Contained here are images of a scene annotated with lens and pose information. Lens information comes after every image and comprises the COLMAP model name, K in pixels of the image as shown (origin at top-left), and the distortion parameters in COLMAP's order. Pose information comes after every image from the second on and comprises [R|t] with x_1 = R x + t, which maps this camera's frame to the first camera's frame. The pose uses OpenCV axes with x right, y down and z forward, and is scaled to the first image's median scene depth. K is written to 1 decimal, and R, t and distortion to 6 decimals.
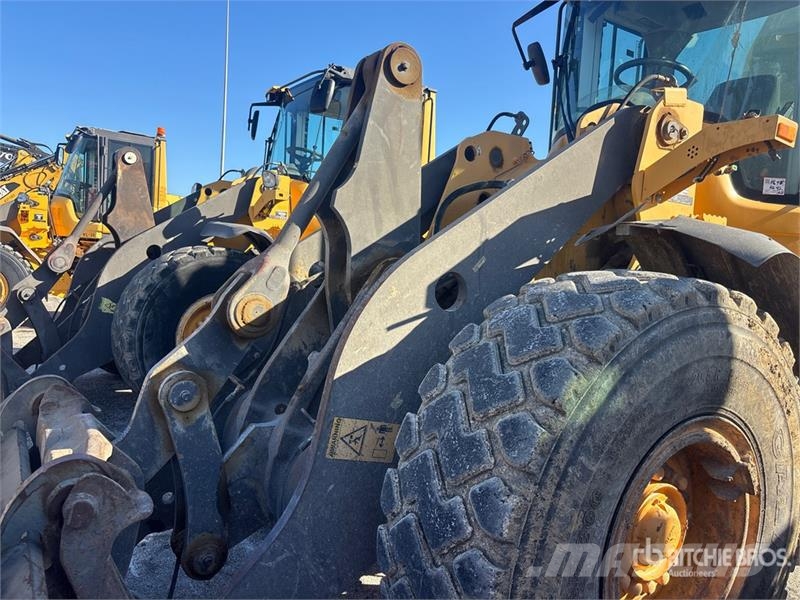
lens RADIAL K [[624.6, 0, 400.0], [0, 624.6, 300.0], [0, 0, 1]] dist [0.052463, -0.052056]
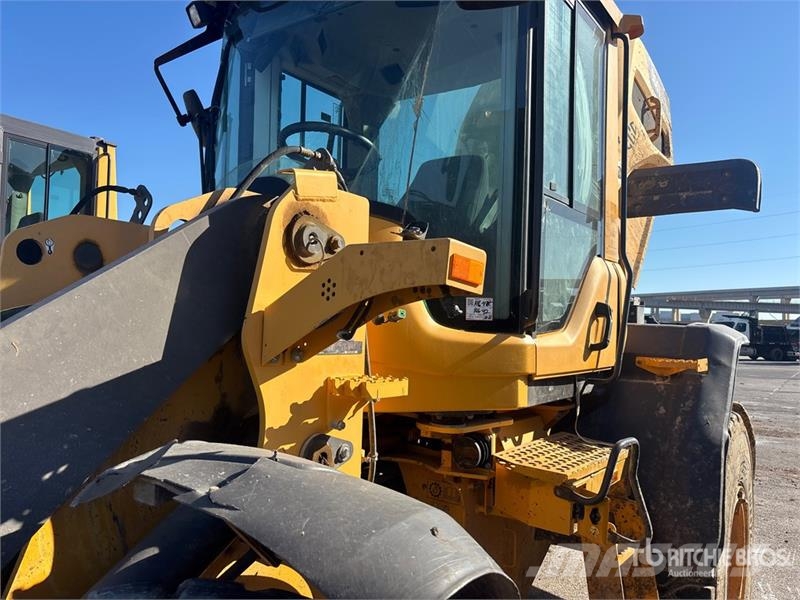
lens RADIAL K [[624.6, 0, 400.0], [0, 624.6, 300.0], [0, 0, 1]] dist [0.052463, -0.052056]
pose [[0.936903, -0.021187, 0.348947, 0.282469], [0.051297, 0.995689, -0.077276, -0.153070], [-0.345806, 0.090300, 0.933951, 0.399178]]
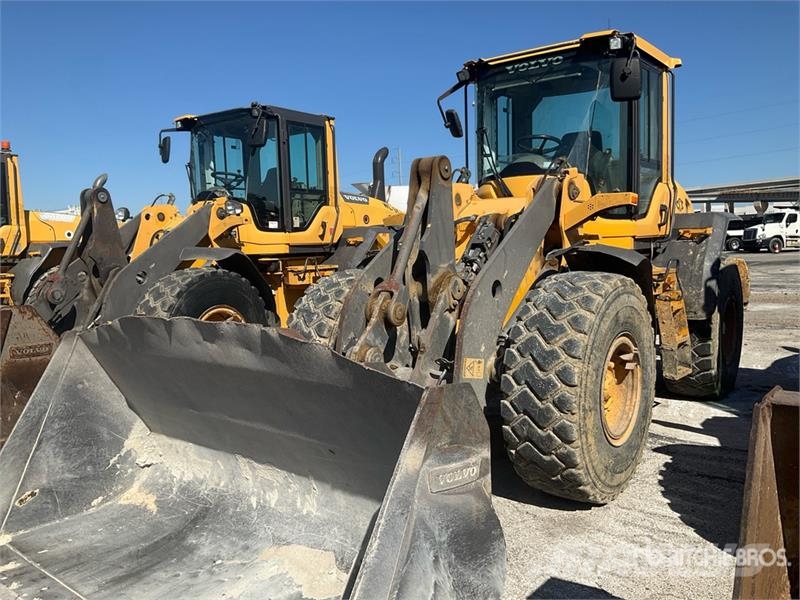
lens RADIAL K [[684.1, 0, 400.0], [0, 684.1, 300.0], [0, 0, 1]] dist [0.070042, -0.002725]
pose [[0.943196, -0.113986, 0.312070, -0.697362], [0.104365, 0.993408, 0.047420, -0.091546], [-0.315418, -0.012157, 0.948875, -0.751230]]
